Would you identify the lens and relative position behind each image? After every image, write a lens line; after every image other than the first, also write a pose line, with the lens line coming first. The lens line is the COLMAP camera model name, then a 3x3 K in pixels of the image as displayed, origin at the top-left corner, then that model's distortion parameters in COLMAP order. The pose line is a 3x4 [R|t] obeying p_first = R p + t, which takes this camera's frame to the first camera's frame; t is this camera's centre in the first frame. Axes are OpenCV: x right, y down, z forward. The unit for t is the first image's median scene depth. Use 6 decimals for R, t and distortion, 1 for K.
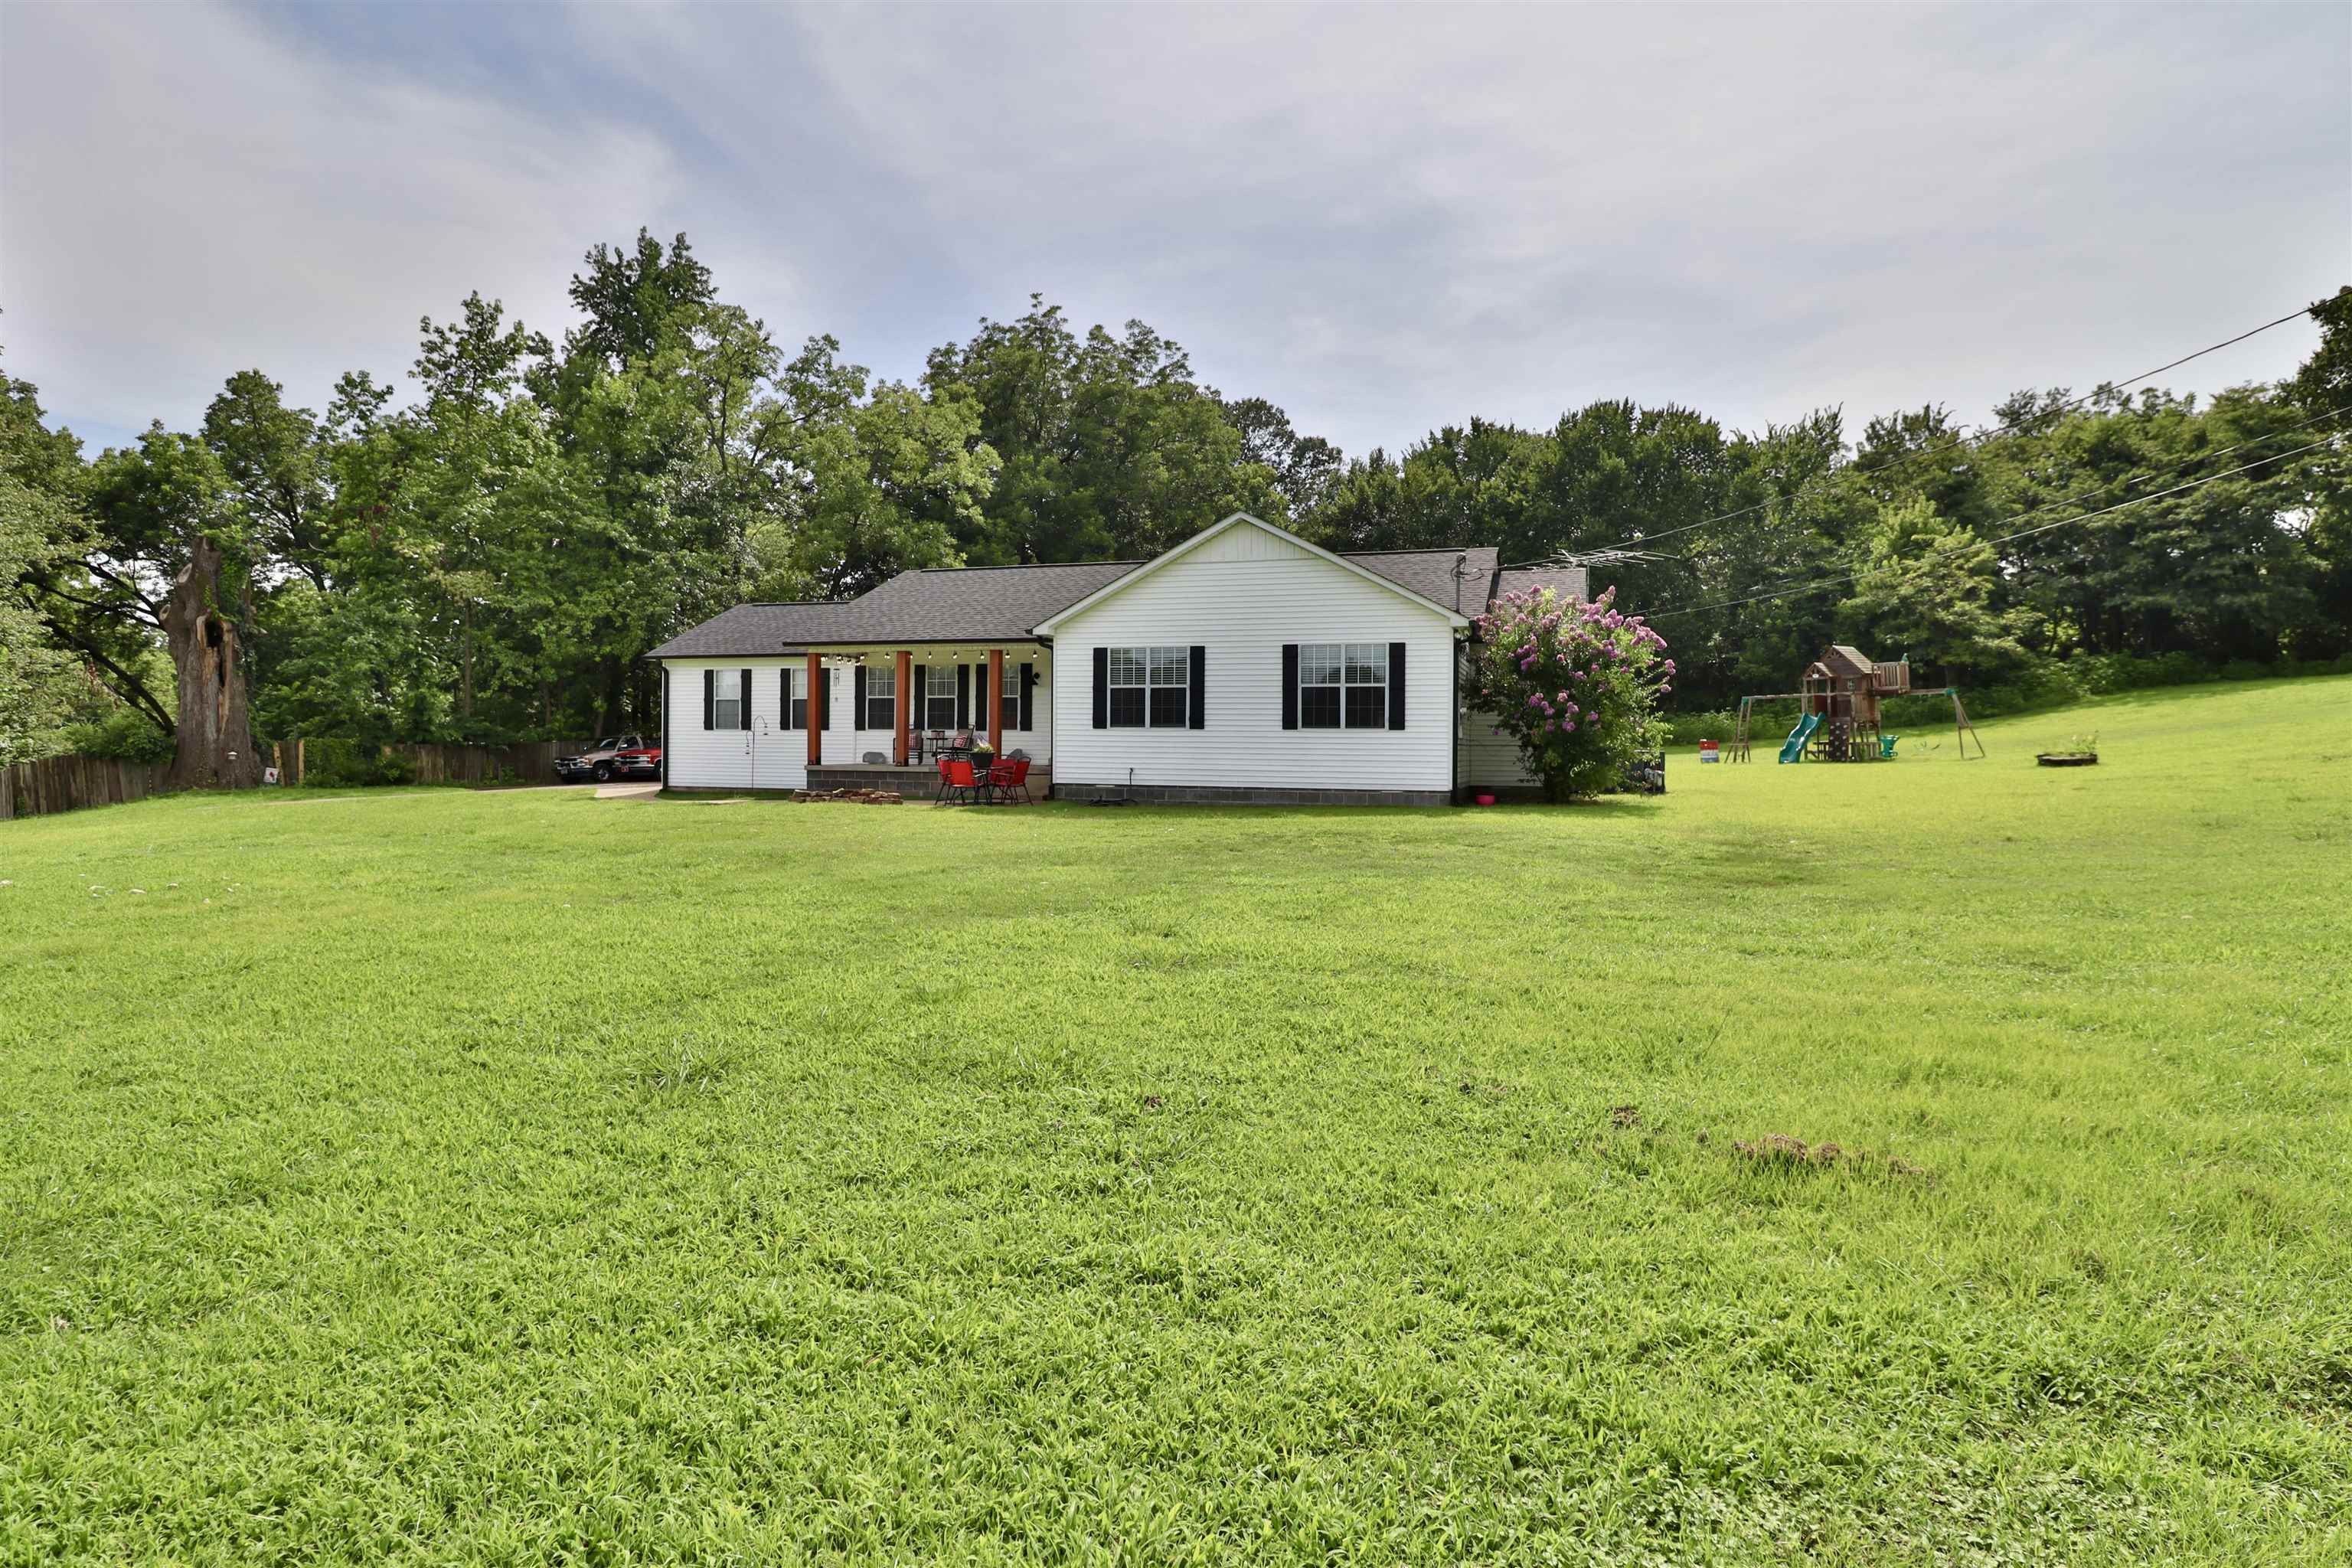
lens RADIAL K [[1212.1, 0, 1187.8], [0, 1212.1, 747.7], [0, 0, 1]] dist [0.000134, -0.014800]
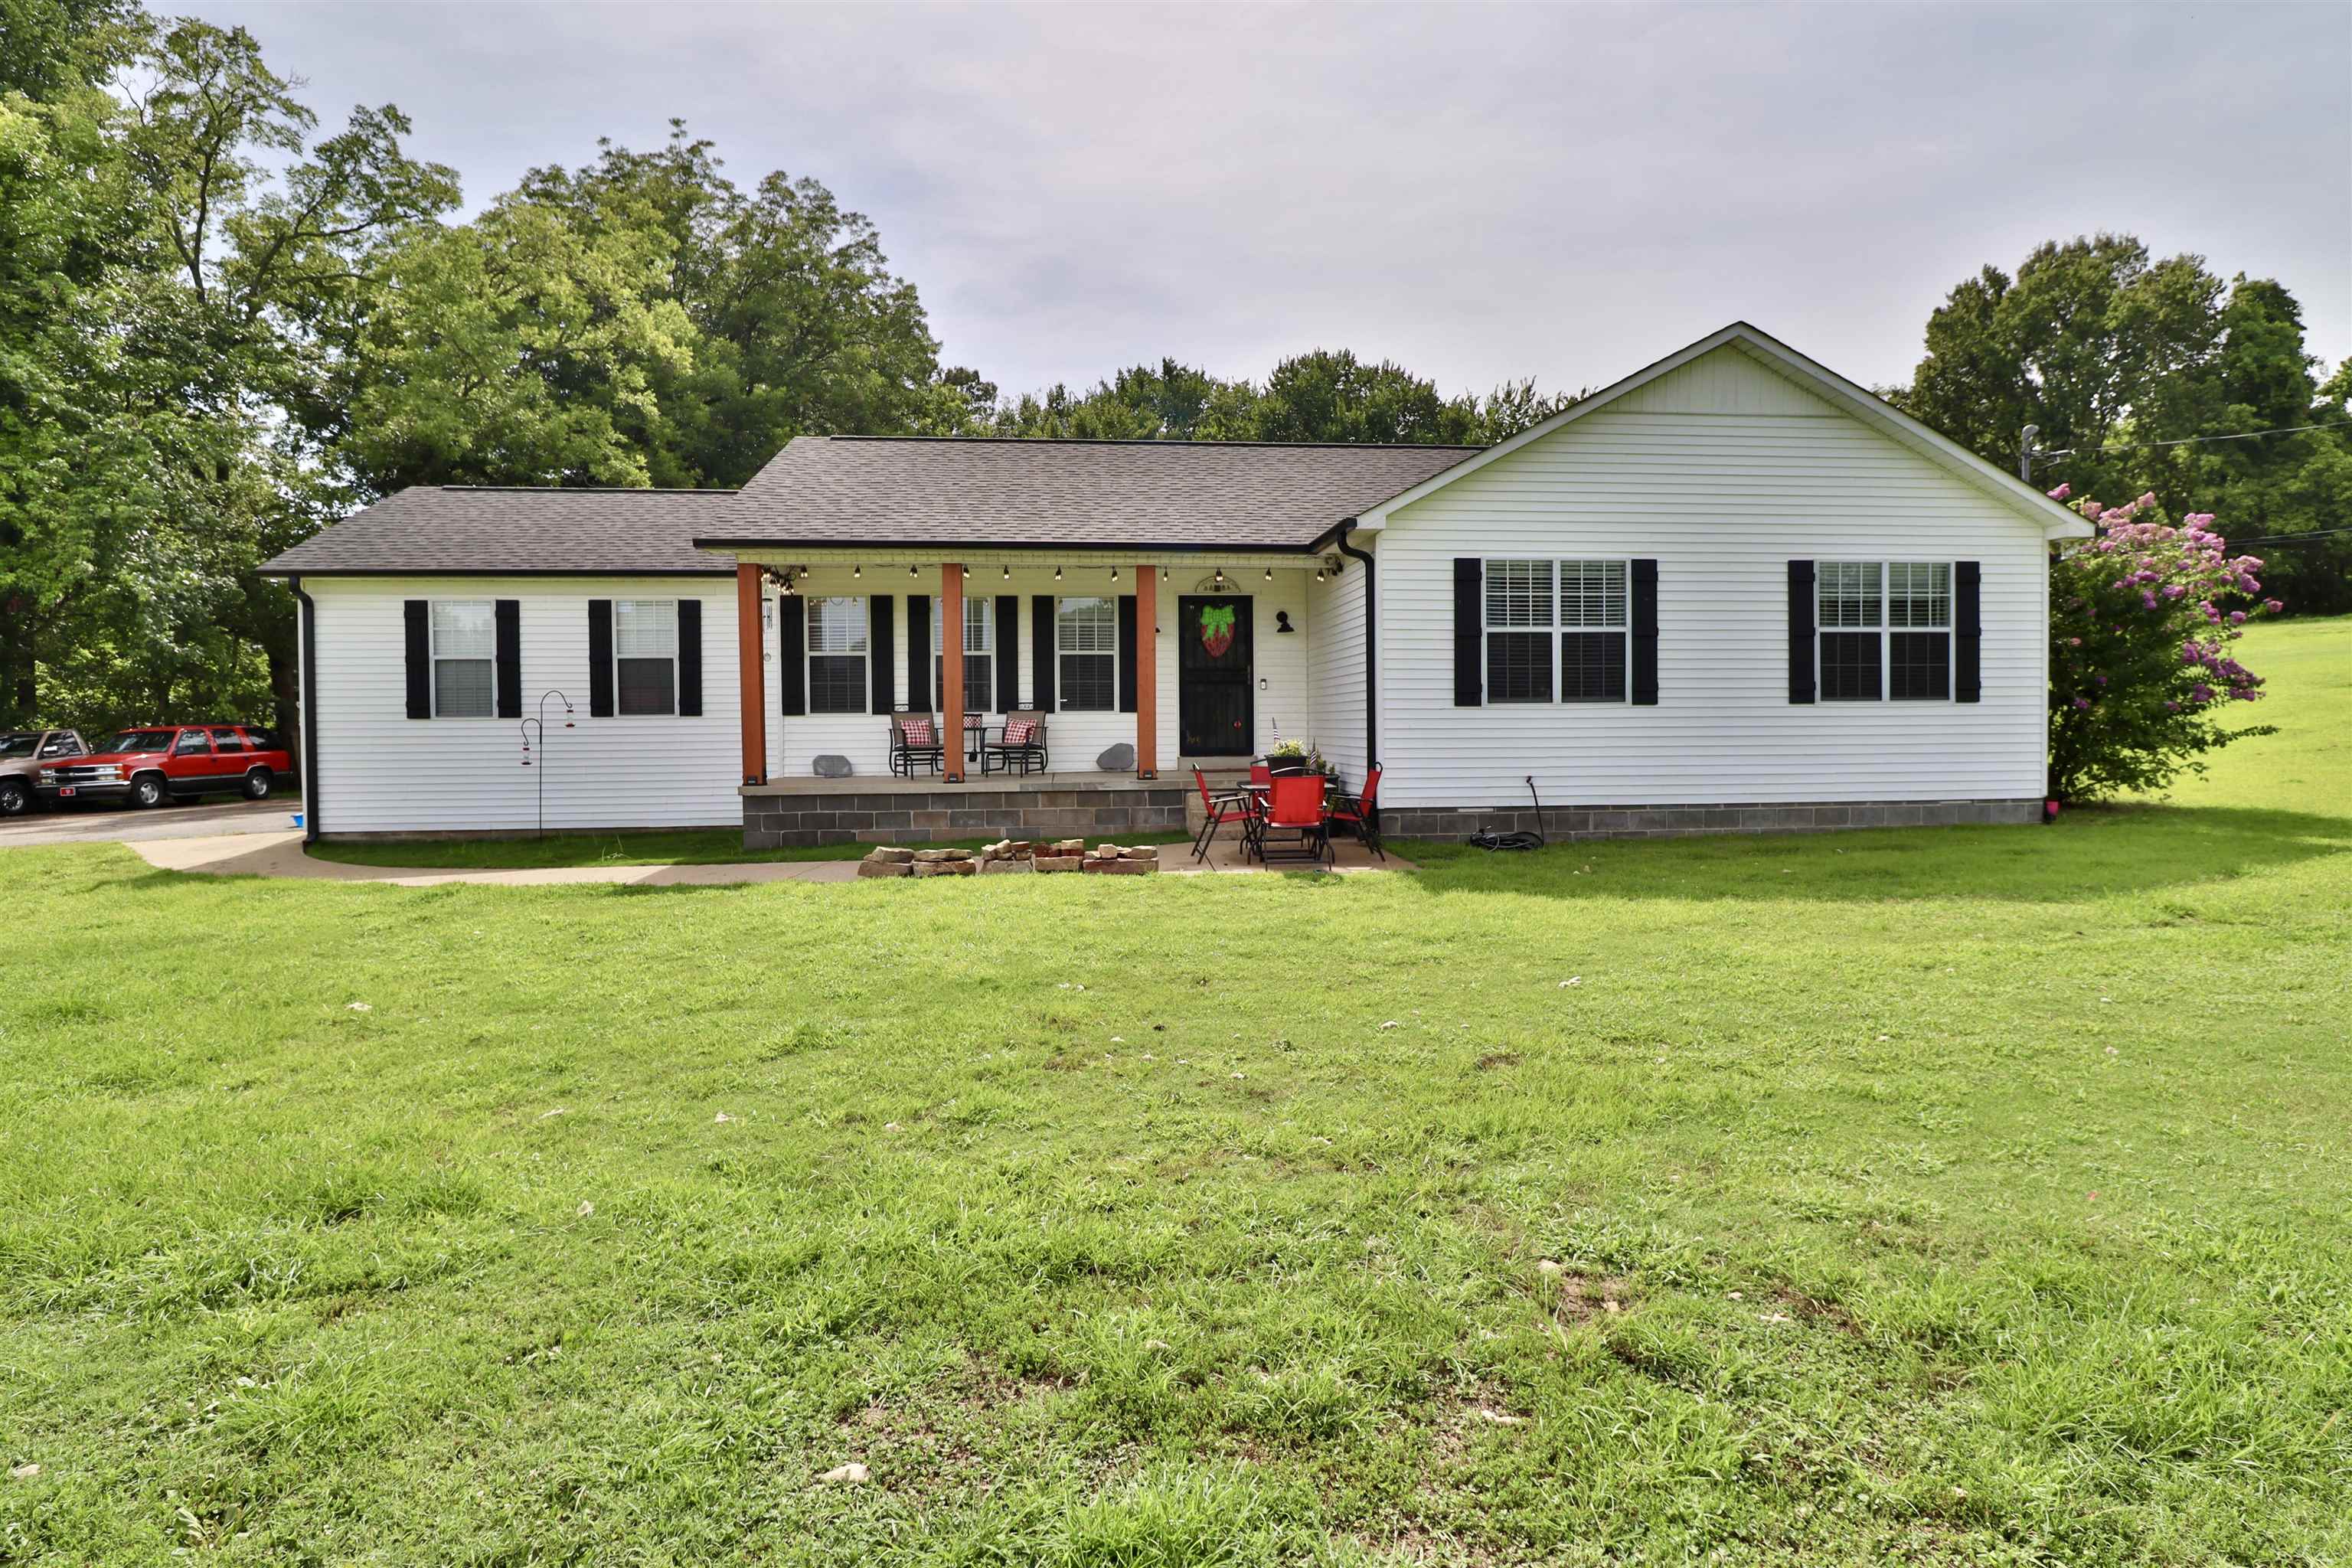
lens RADIAL K [[1217.4, 0, 1195.5], [0, 1217.4, 751.4], [0, 0, 1]] dist [-0.000325, -0.015522]
pose [[0.915638, -0.026408, 0.401135, -0.199268], [0.017396, 0.999508, 0.026093, -0.005715], [-0.401627, -0.016913, 0.915647, 0.266605]]
